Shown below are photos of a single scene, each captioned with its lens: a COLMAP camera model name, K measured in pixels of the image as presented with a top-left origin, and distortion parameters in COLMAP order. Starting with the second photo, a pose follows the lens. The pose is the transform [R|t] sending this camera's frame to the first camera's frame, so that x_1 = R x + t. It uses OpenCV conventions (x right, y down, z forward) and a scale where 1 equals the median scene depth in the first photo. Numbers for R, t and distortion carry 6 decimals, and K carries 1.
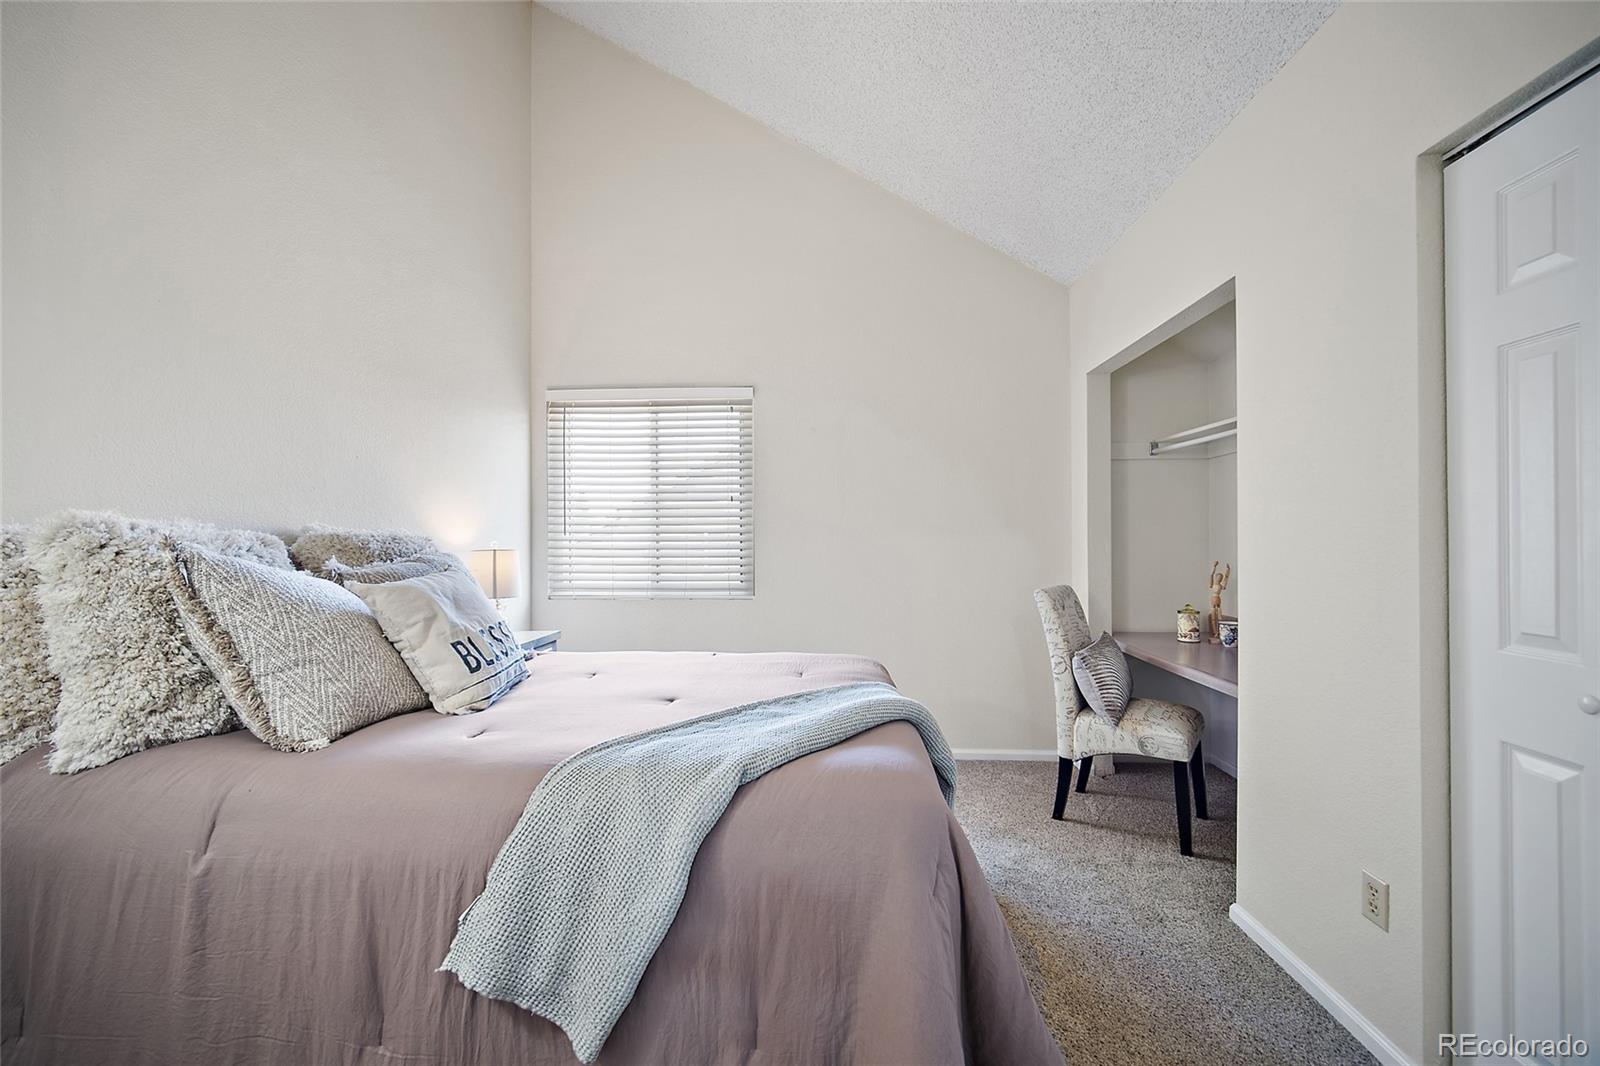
lens RADIAL K [[641.8, 0, 797.2], [0, 641.8, 539.3], [0, 0, 1]] dist [-0.001717, 0.000633]
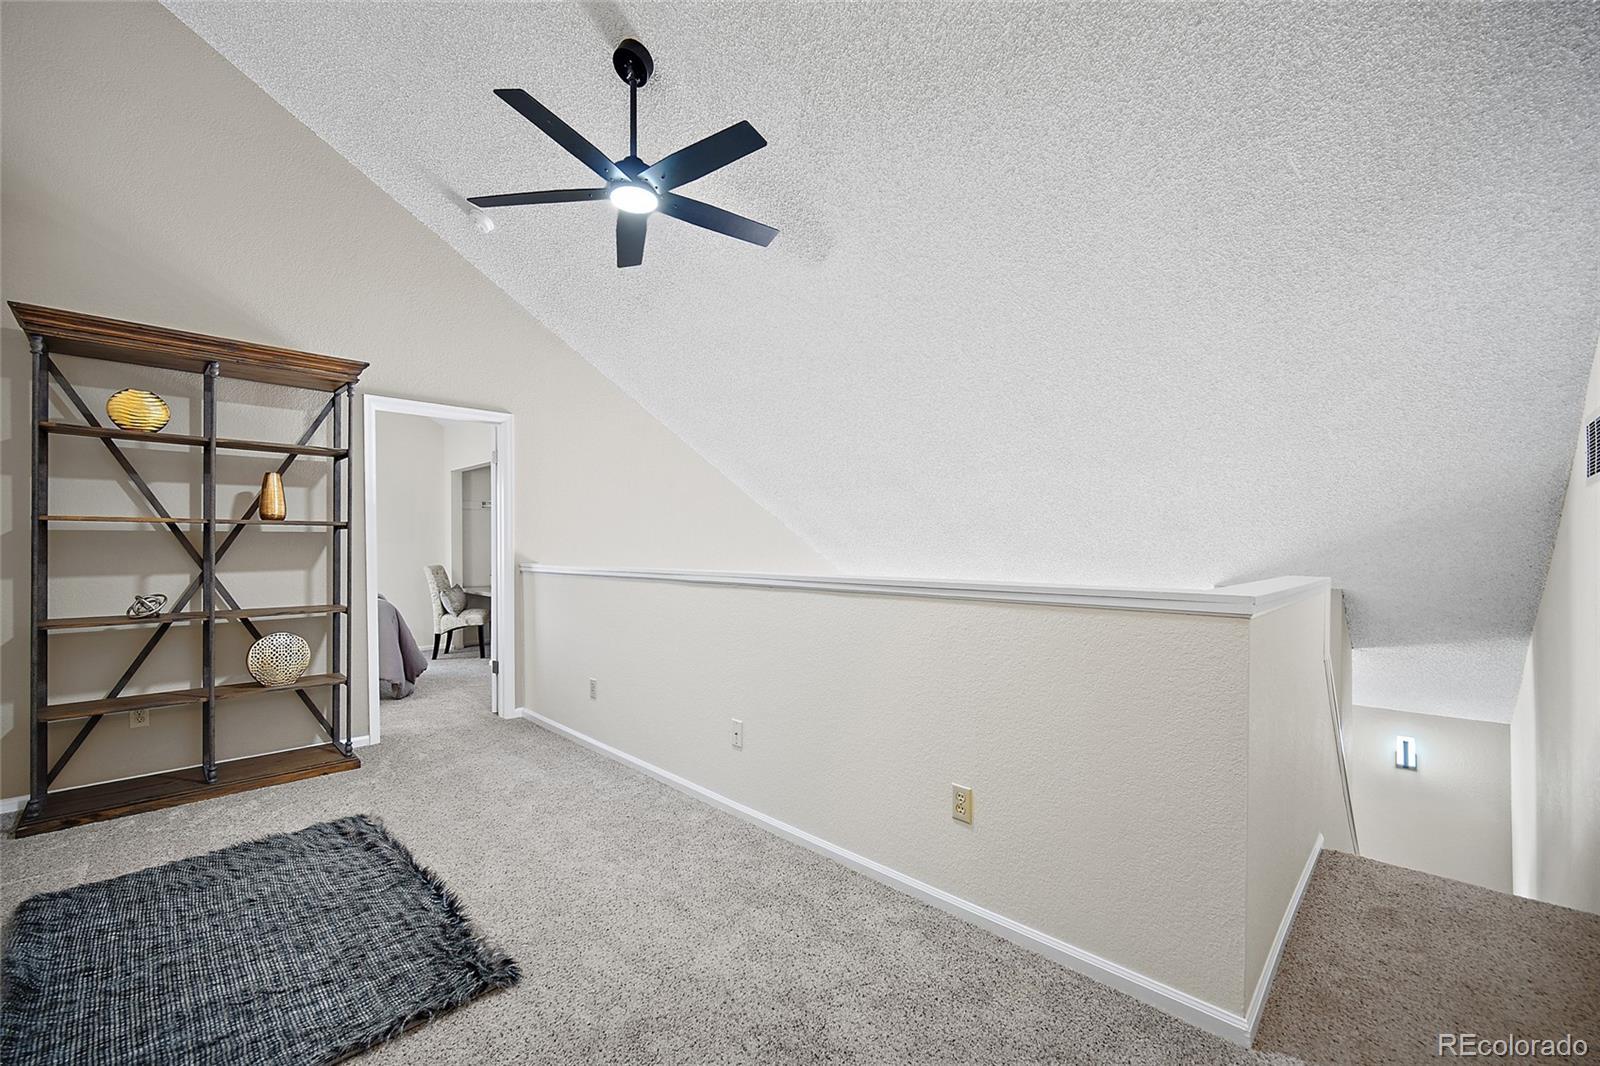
lens RADIAL K [[641.8, 0, 797.2], [0, 641.8, 539.3], [0, 0, 1]] dist [-0.001717, 0.000633]
pose [[0.656634, 0.002963, 0.754204, -0.535375], [0.003877, 0.999966, -0.007304, 0.001402], [-0.754199, 0.007720, 0.656600, -1.669133]]
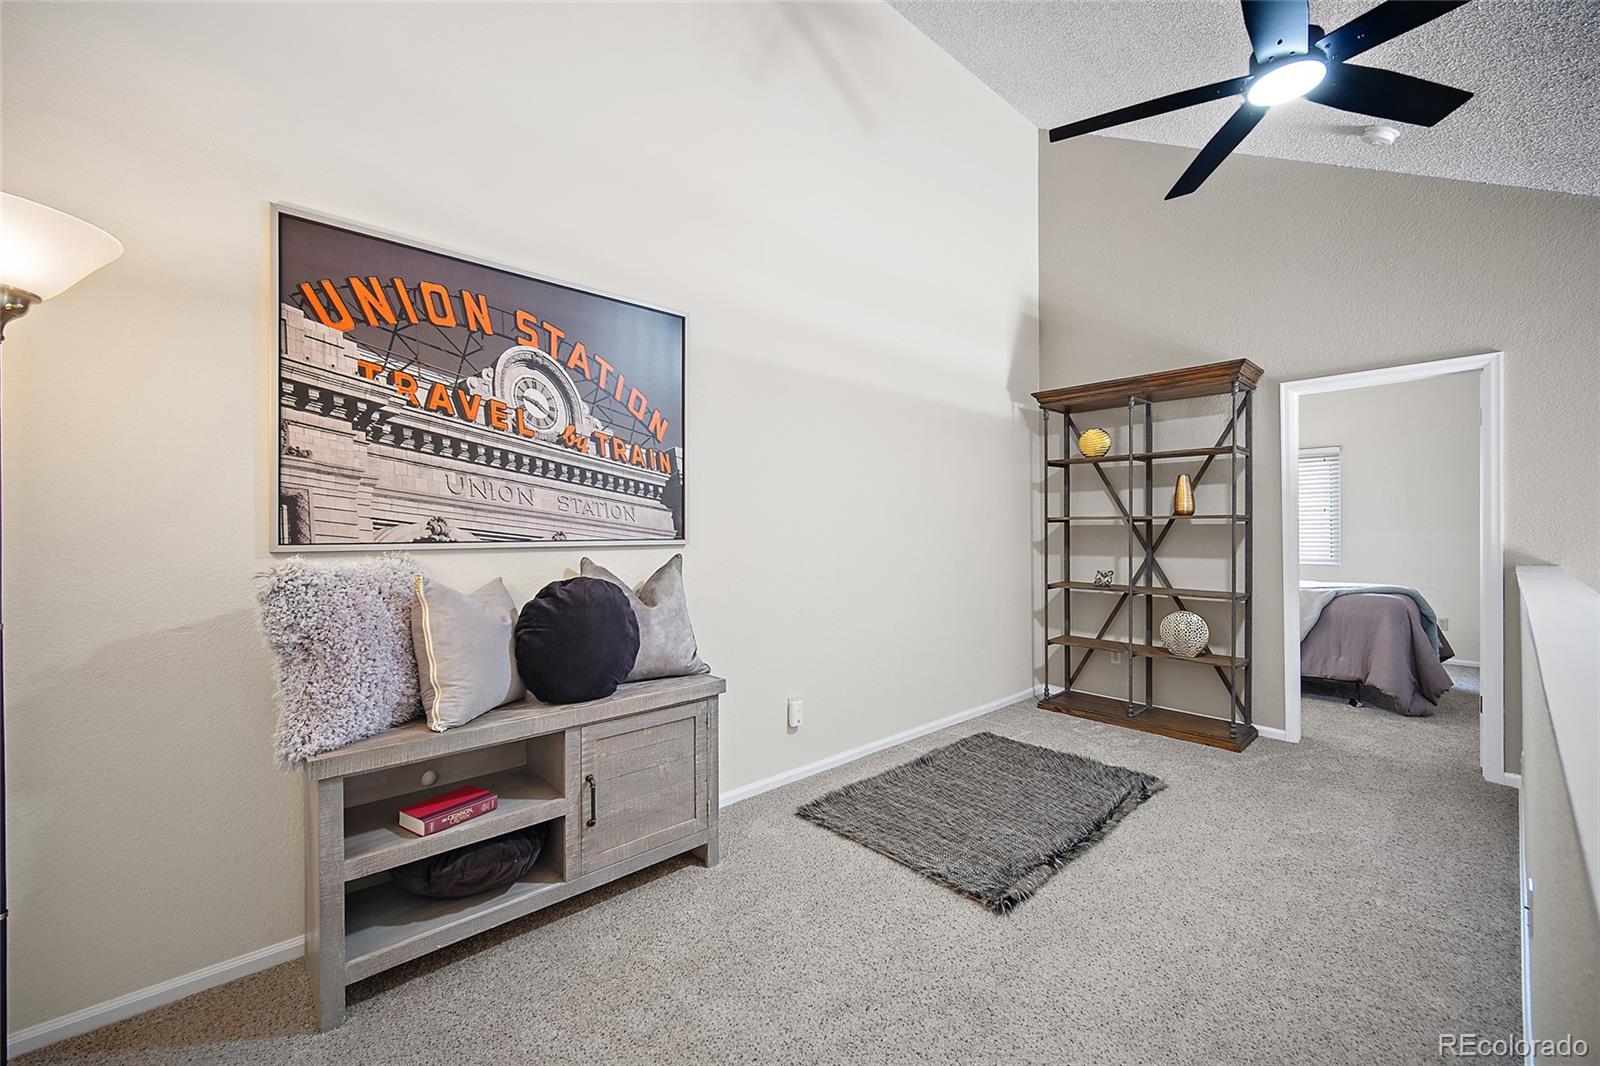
lens RADIAL K [[641.2, 0, 800.9], [0, 641.2, 526.0], [0, 0, 1]] dist [-0.001056, 0.000409]
pose [[0.717001, -0.005958, -0.697047, 0.129503], [0.004446, 0.999982, -0.003974, -0.021751], [0.697058, -0.000249, 0.717015, -1.745453]]
